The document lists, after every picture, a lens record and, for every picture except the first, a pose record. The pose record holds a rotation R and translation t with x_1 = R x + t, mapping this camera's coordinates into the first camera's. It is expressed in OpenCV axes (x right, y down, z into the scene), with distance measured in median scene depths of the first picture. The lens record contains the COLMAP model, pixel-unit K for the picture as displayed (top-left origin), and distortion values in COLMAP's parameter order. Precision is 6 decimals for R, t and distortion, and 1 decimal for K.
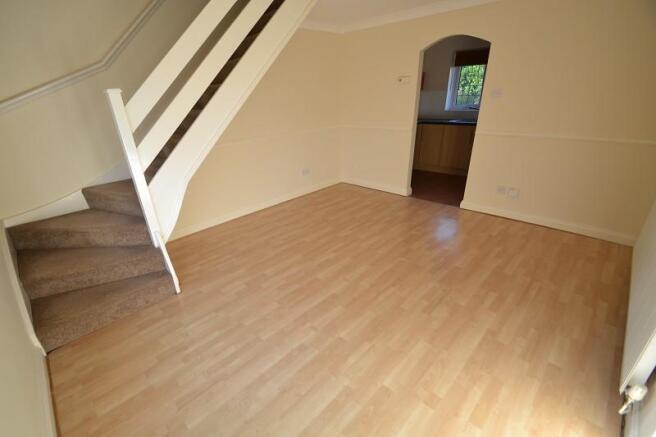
lens RADIAL K [[291.4, 0, 311.9], [0, 291.4, 221.9], [0, 0, 1]] dist [0.010619, -0.000514]
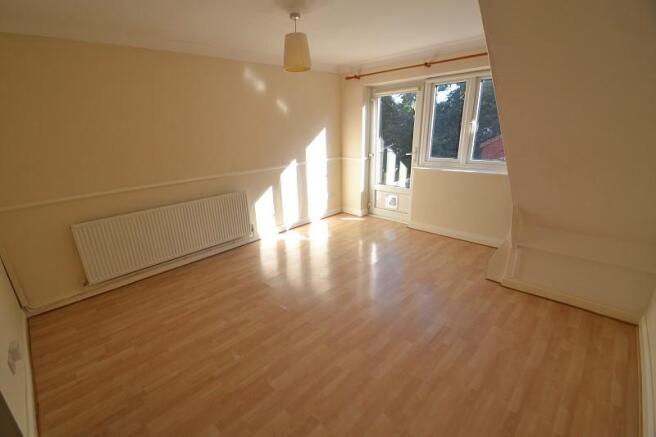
lens RADIAL K [[291.4, 0, 311.9], [0, 291.4, 221.9], [0, 0, 1]] dist [0.010619, -0.000514]
pose [[-0.996470, 0.083563, 0.008020, 0.207842], [0.067386, 0.739266, 0.670033, -0.722528], [0.050061, 0.668208, -0.742288, 1.592351]]
